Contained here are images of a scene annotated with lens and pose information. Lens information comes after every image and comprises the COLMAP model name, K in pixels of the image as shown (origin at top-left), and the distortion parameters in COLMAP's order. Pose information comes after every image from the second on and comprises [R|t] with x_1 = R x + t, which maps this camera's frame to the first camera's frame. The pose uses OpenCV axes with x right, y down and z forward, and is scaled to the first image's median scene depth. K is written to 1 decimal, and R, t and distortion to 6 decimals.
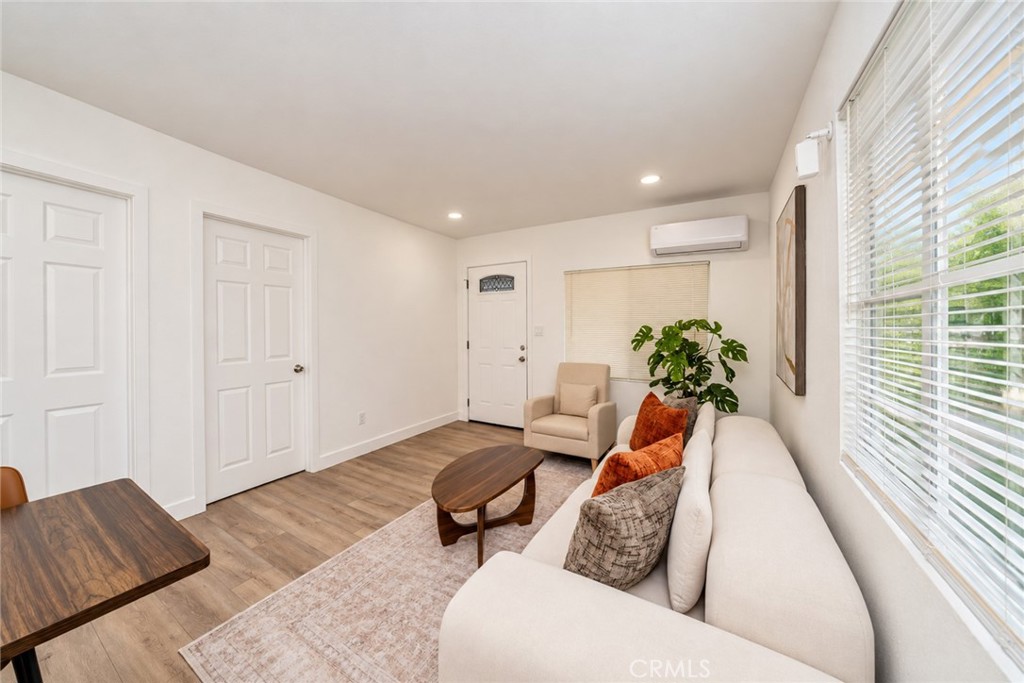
lens RADIAL K [[351.8, 0, 506.5], [0, 351.8, 334.5], [0, 0, 1]] dist [-0.001770, -0.000071]
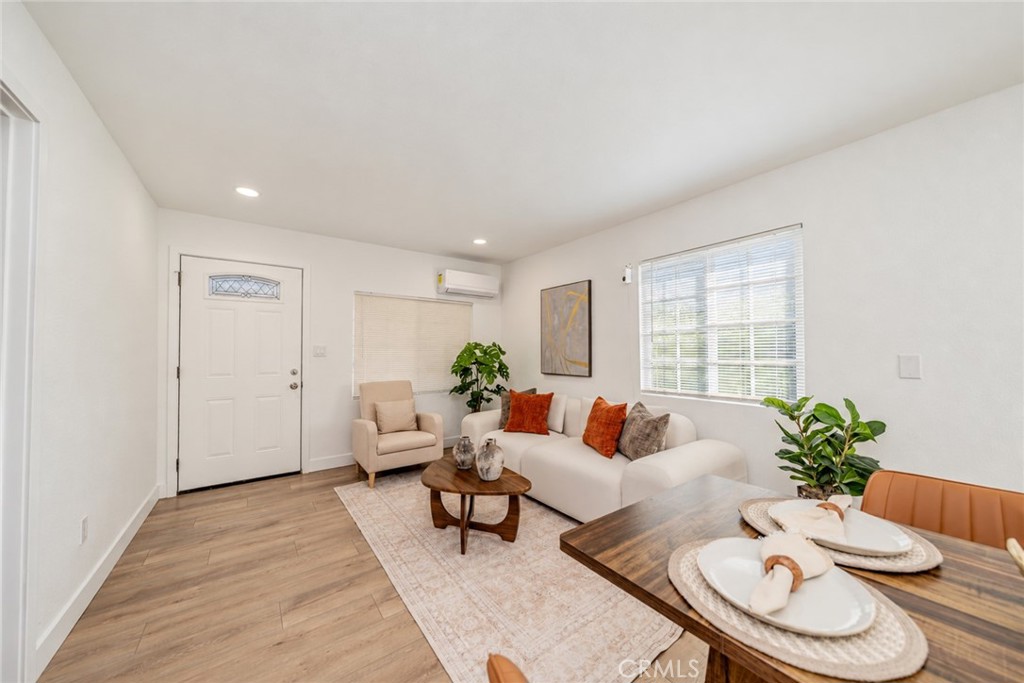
lens RADIAL K [[351.8, 0, 507.3], [0, 351.8, 344.8], [0, 0, 1]] dist [-0.001770, -0.000071]
pose [[0.391189, 0.018339, 0.920128, -0.620417], [0.014846, 0.999546, -0.026233, 0.003761], [-0.920191, 0.023922, 0.390739, 0.269683]]
